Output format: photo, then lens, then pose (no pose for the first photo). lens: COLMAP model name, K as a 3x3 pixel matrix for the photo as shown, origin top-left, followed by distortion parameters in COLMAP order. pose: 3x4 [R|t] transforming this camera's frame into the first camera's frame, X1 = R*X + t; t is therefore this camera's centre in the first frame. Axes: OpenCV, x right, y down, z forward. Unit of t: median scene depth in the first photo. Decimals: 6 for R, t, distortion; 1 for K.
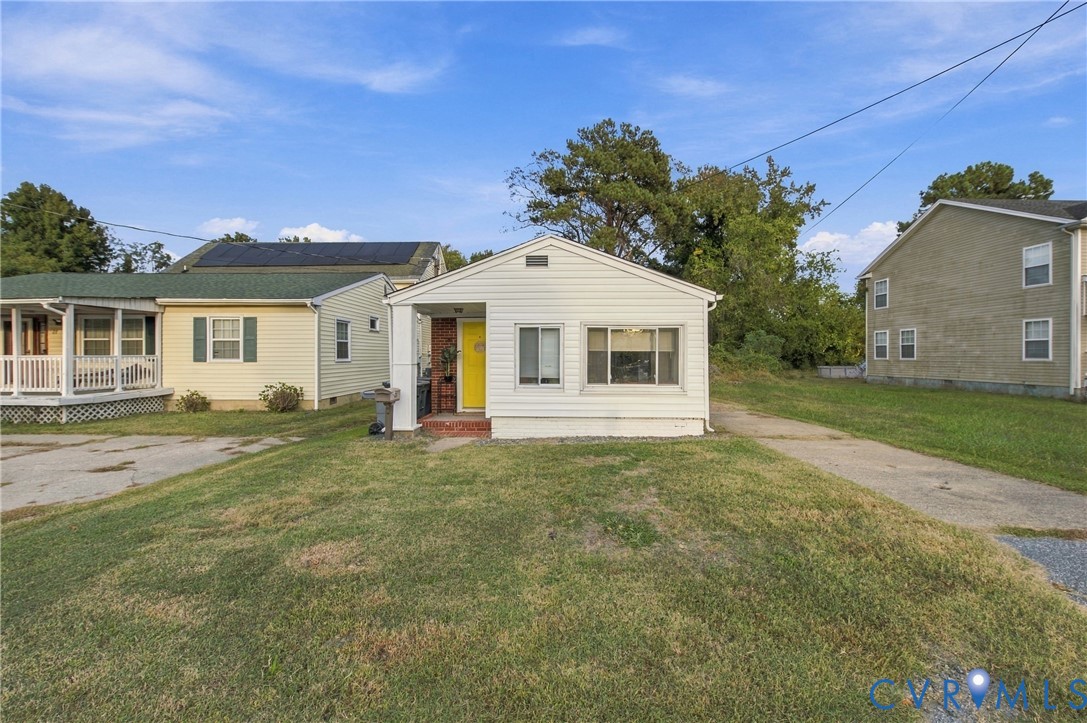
lens RADIAL K [[420.5, 0, 545.4], [0, 420.5, 359.5], [0, 0, 1]] dist [-0.000229, -0.000095]
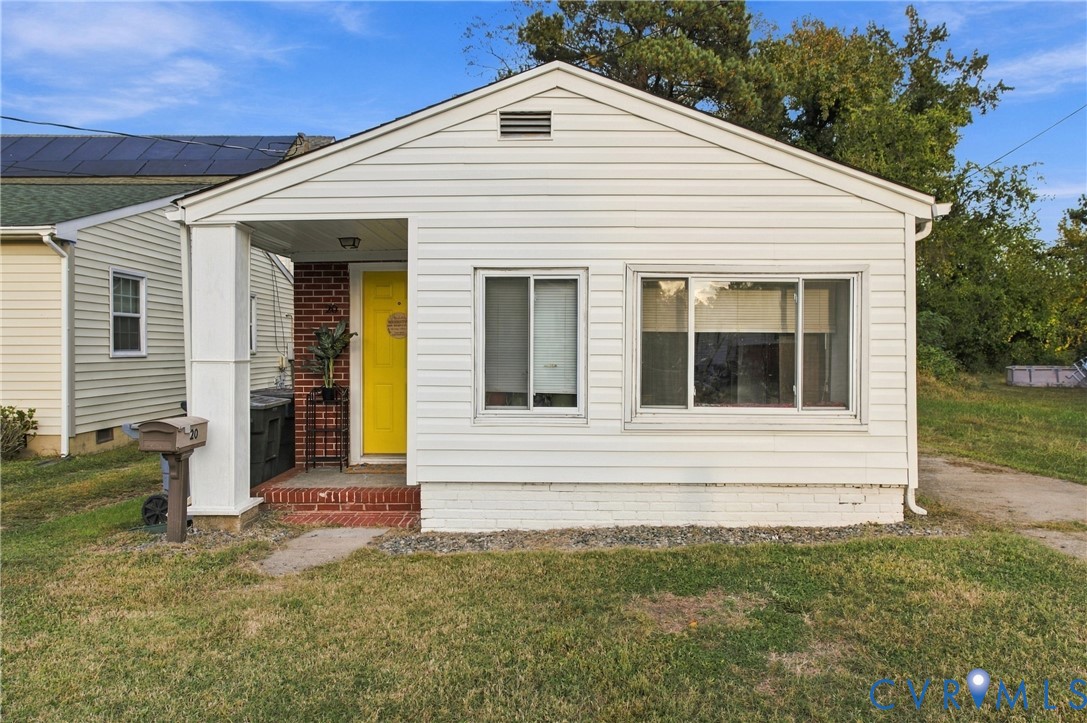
lens RADIAL K [[709.8, 0, 543.5], [0, 709.8, 361.5], [0, 0, 1]] dist [-0.002384, -0.000504]
pose [[0.999651, 0.000605, 0.026403, -0.020209], [-0.000869, 0.999950, 0.010011, 0.003342], [-0.026396, -0.010030, 0.999601, 0.259381]]
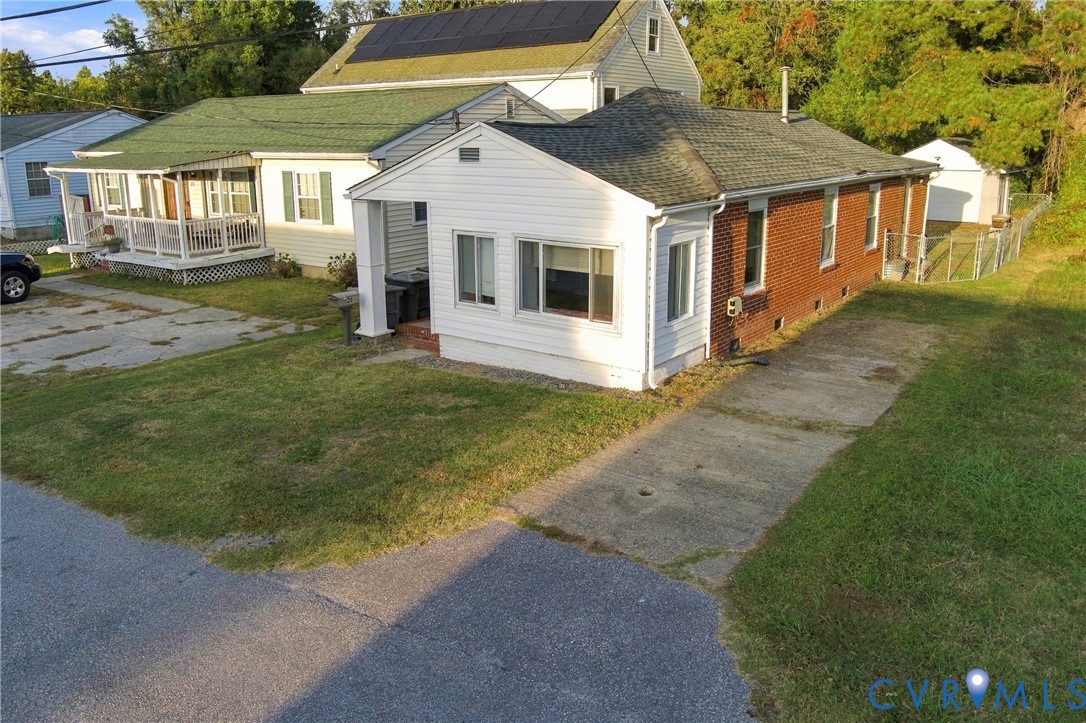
lens RADIAL K [[851.9, 0, 543.0], [0, 851.9, 361.5], [0, 0, 1]] dist [-0.009289, -0.005169]
pose [[0.817767, 0.143845, -0.557284, 1.052073], [0.006024, 0.966073, 0.258200, -0.265852], [0.575517, -0.214505, 0.789156, -0.302735]]
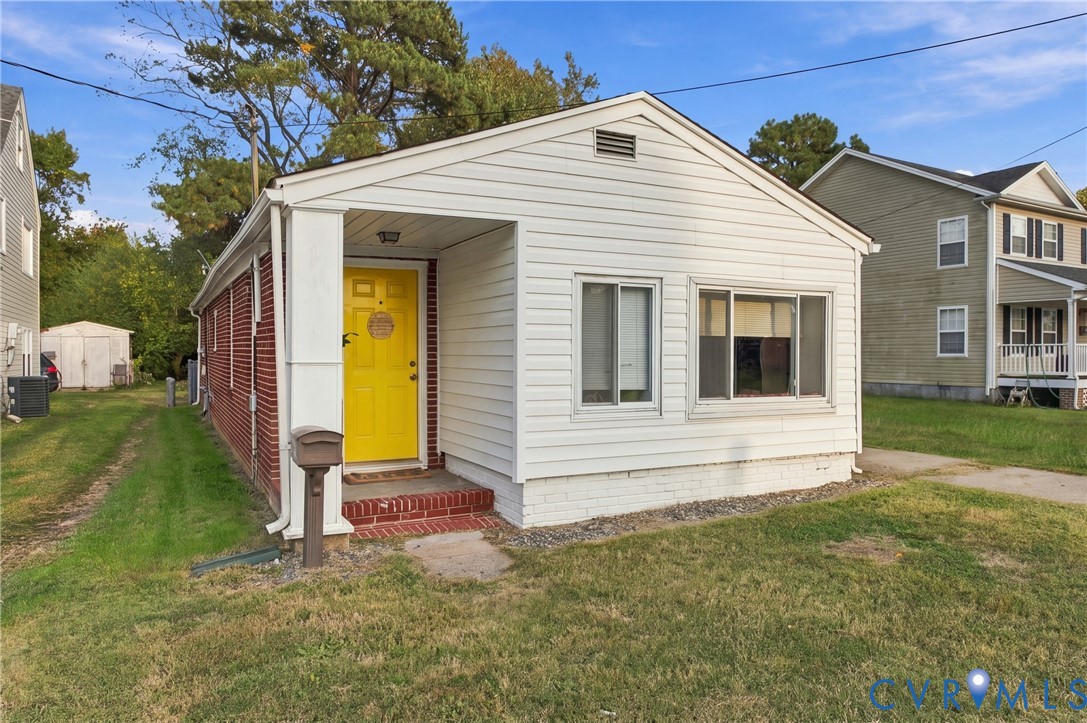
lens RADIAL K [[709.8, 0, 543.5], [0, 709.8, 361.5], [0, 0, 1]] dist [-0.002384, -0.000504]
pose [[0.876217, -0.005024, 0.481891, -0.468413], [0.002951, 0.999983, 0.005061, 0.006922], [-0.481908, -0.003012, 0.876217, 0.327655]]
